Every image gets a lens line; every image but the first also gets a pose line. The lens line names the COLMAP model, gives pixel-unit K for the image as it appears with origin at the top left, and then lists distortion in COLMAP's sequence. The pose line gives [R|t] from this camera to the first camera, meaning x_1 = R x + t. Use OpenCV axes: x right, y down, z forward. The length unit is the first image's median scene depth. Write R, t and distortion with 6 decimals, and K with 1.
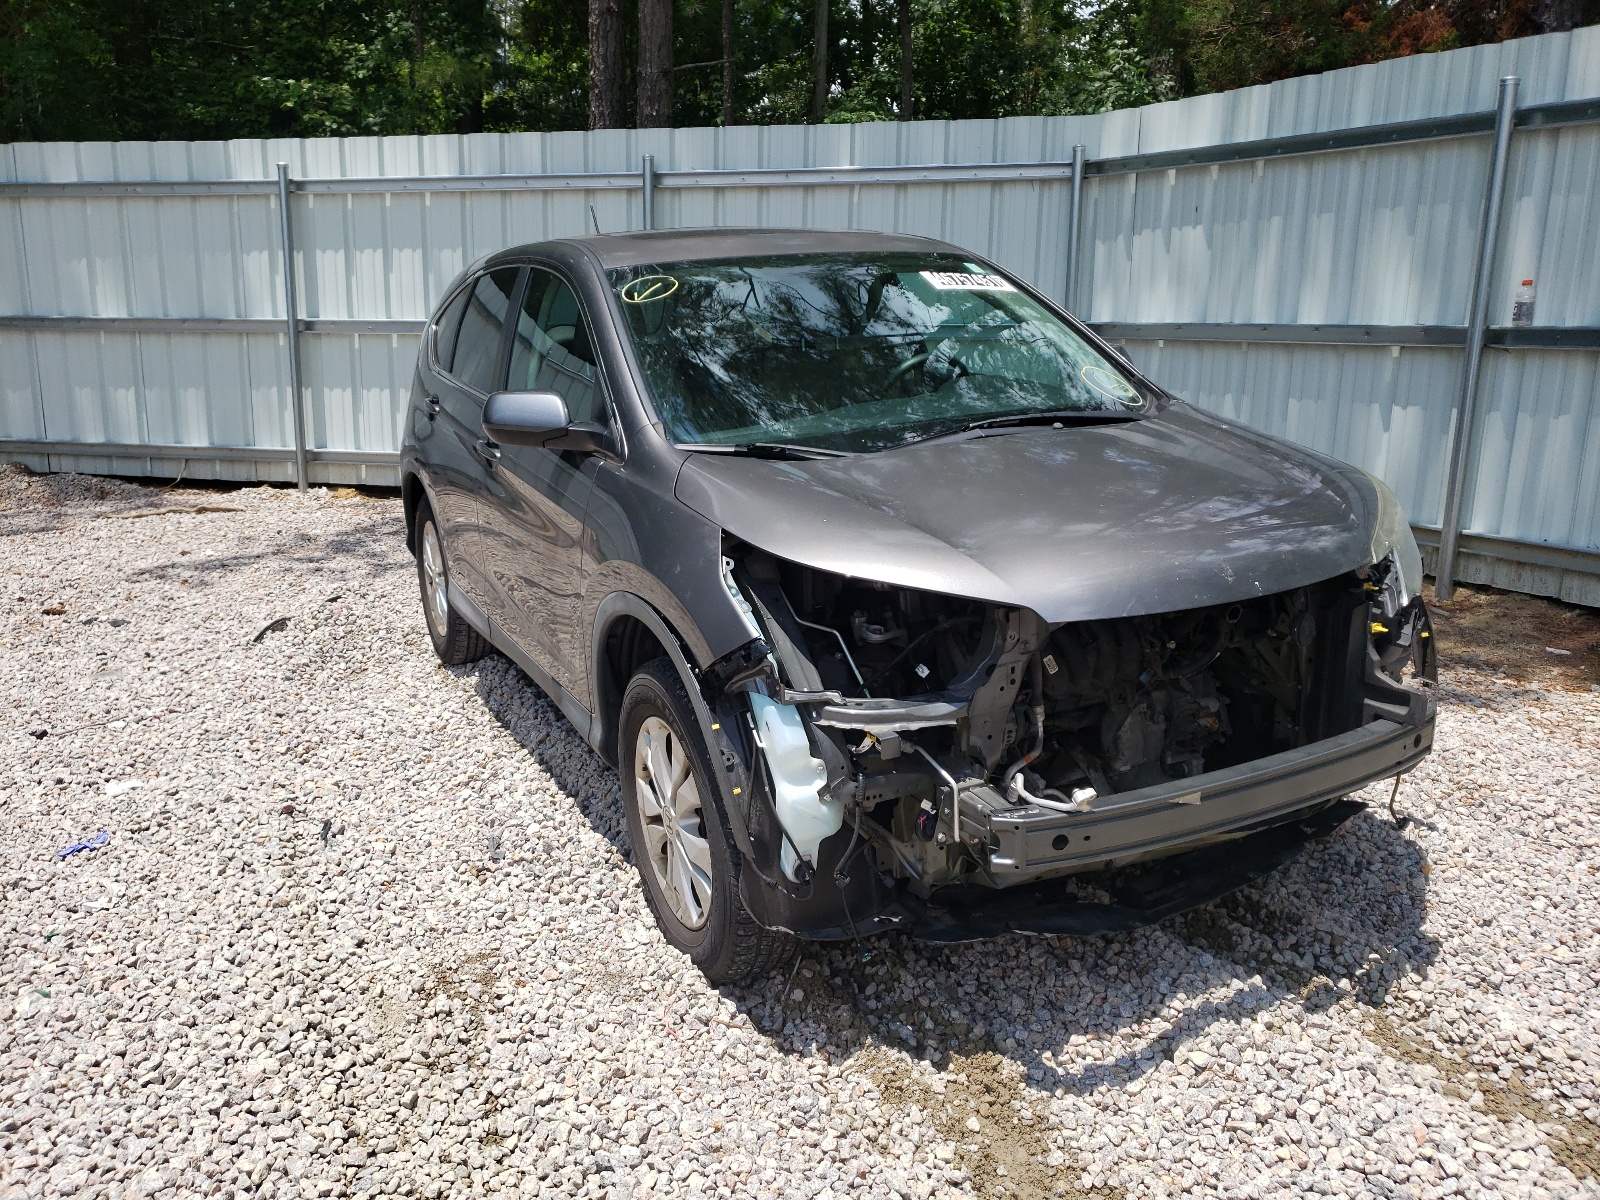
lens RADIAL K [[1209.7, 0, 800.0], [0, 1209.7, 600.0], [0, 0, 1]] dist [0.017060, 0.002947]
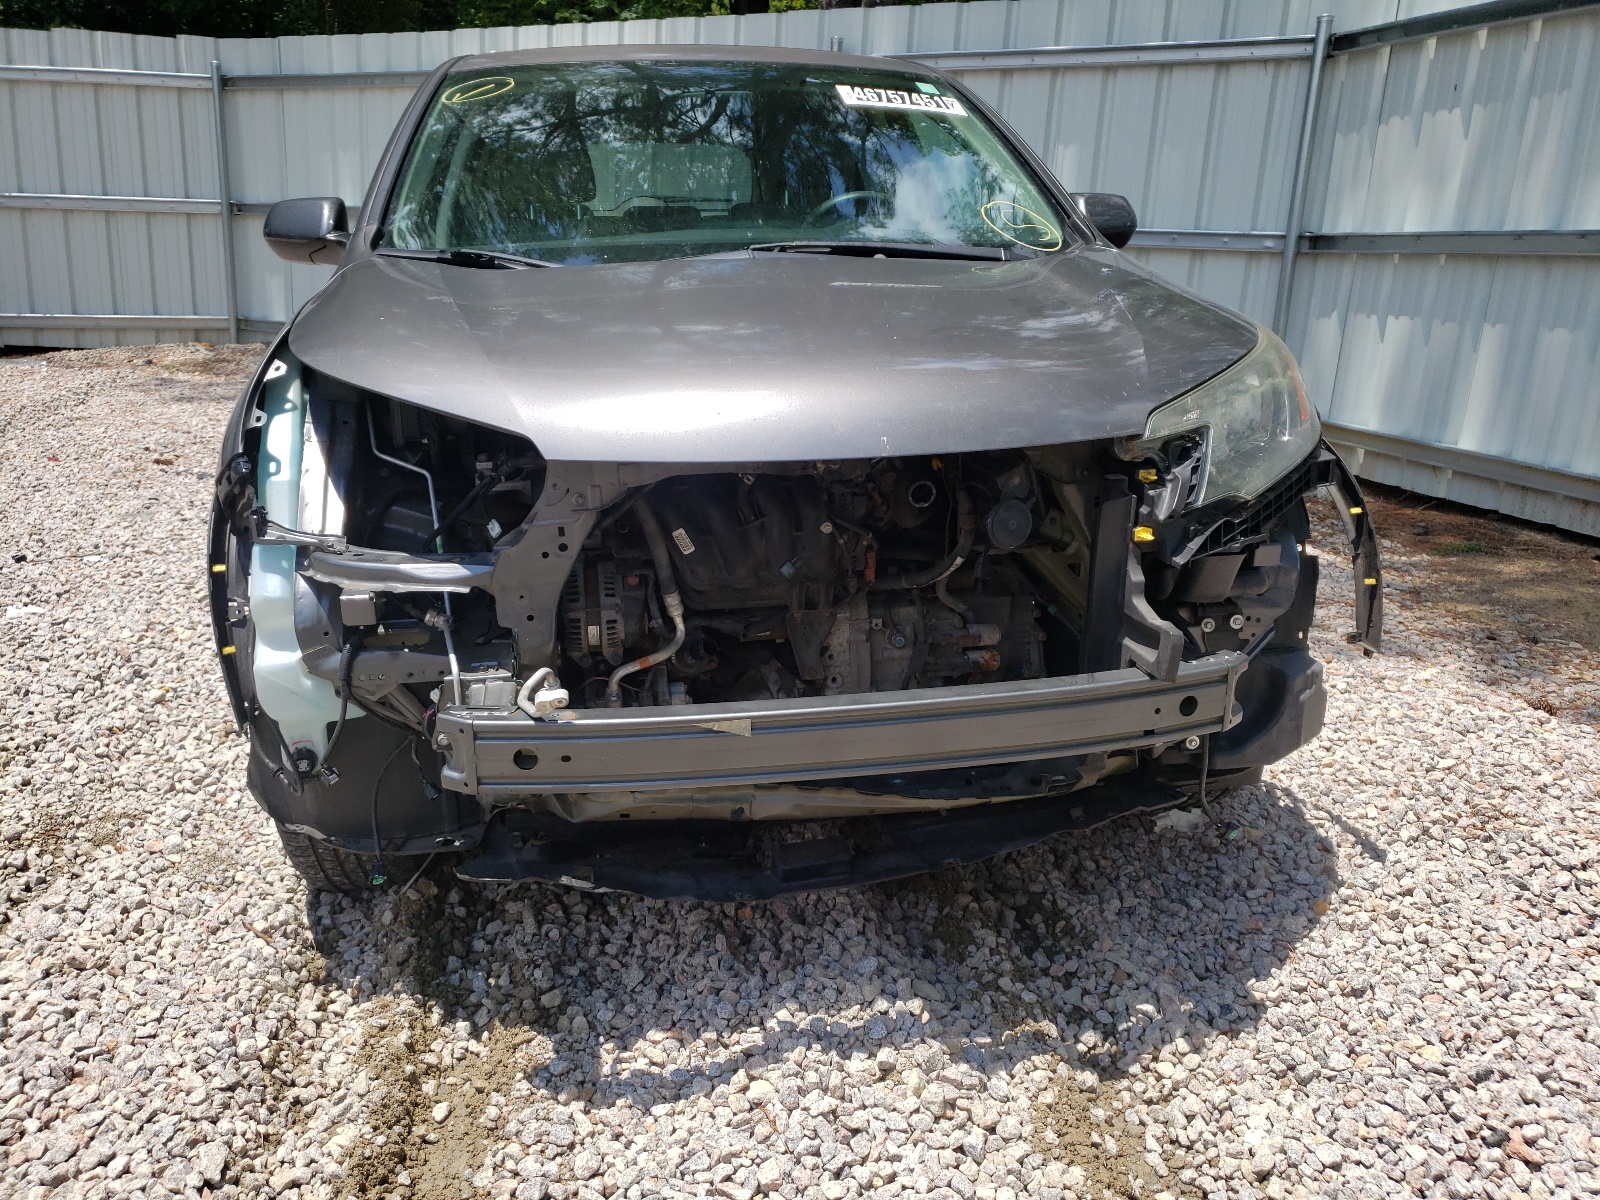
lens RADIAL K [[1229.4, 0, 800.0], [0, 1229.4, 600.0], [0, 0, 1]] dist [0.003652, 0.006920]
pose [[0.962119, 0.108882, -0.249945, 0.428658], [-0.098423, 0.993678, 0.054007, 0.037679], [0.254245, -0.027361, 0.966753, 0.258679]]
